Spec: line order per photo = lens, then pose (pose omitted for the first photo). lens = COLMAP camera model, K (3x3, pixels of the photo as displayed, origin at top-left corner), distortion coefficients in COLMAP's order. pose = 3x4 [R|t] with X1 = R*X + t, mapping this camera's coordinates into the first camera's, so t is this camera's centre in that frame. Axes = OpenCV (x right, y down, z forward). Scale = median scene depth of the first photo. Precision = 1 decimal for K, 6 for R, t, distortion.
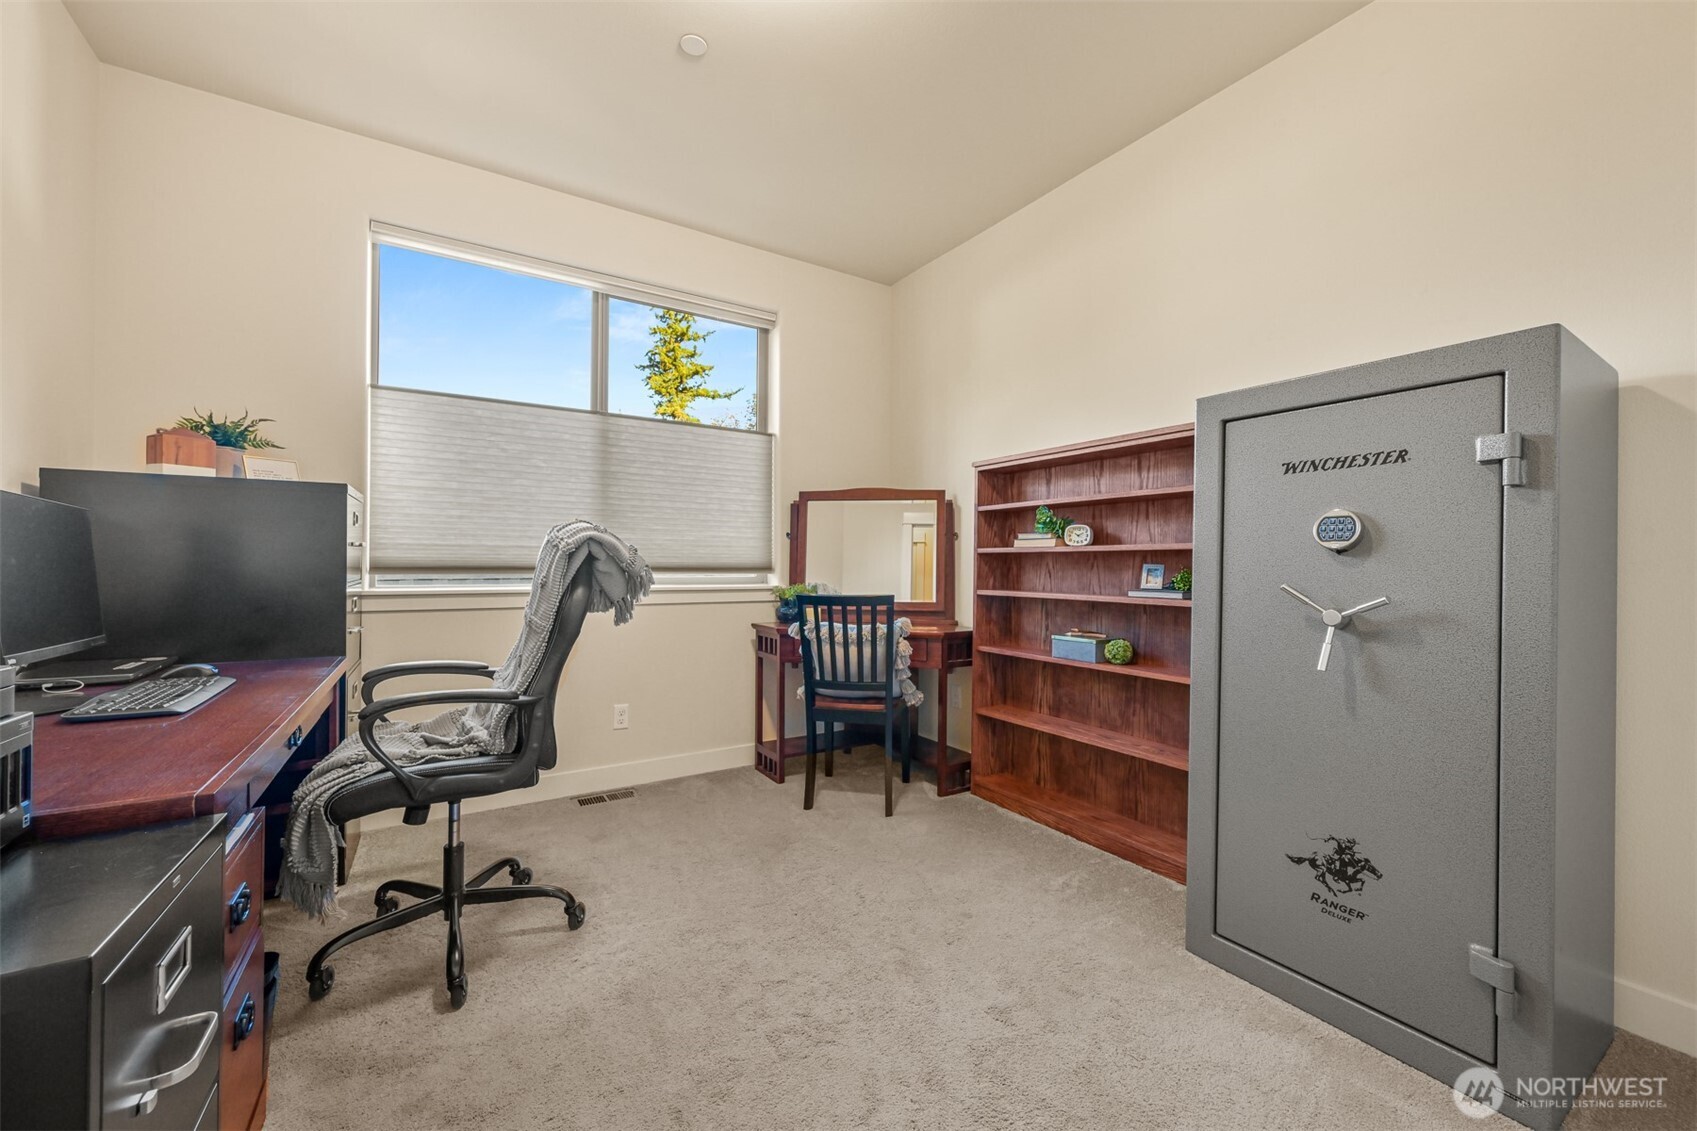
lens RADIAL K [[662.8, 0, 860.4], [0, 662.8, 556.7], [0, 0, 1]] dist [-0.003199, 0.000695]
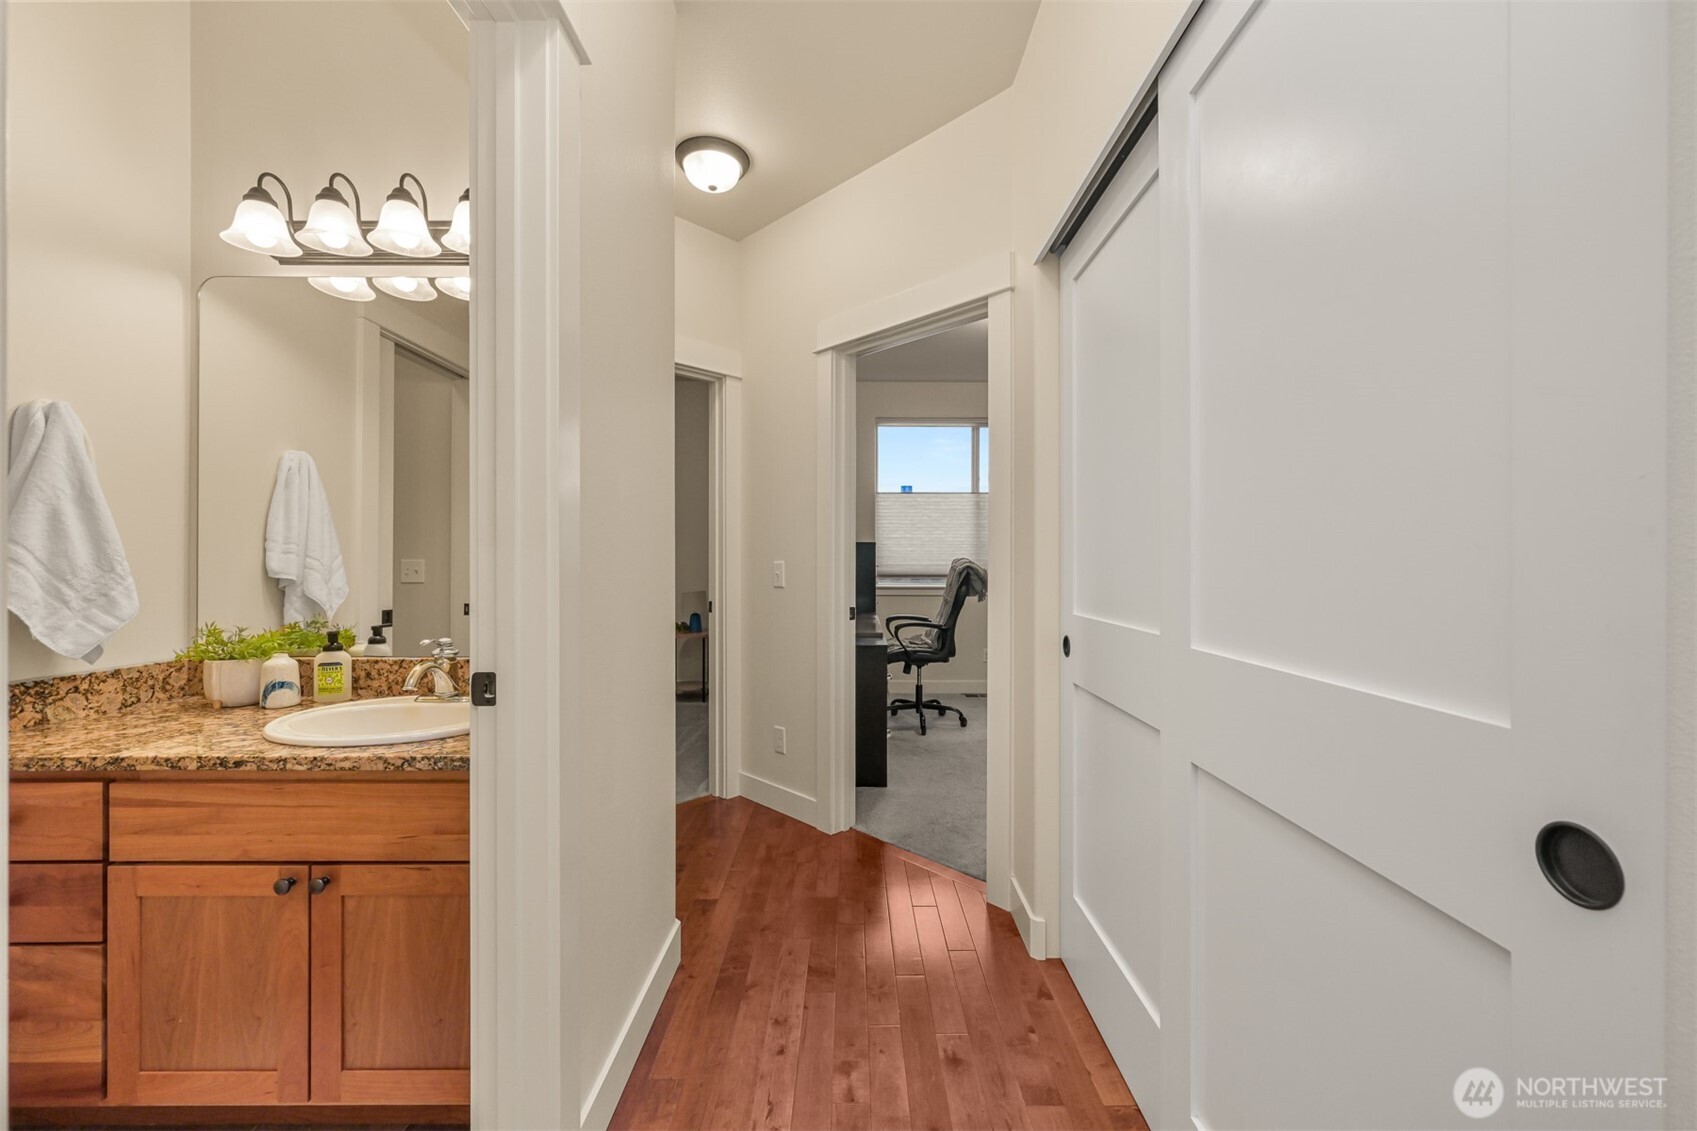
lens RADIAL K [[662.8, 0, 854.0], [0, 662.8, 562.4], [0, 0, 1]] dist [-0.003199, 0.000695]
pose [[0.837289, -0.003025, -0.546752, 0.588989], [0.007755, 0.999950, 0.006343, -0.060773], [0.546706, -0.009551, 0.837270, -1.301511]]
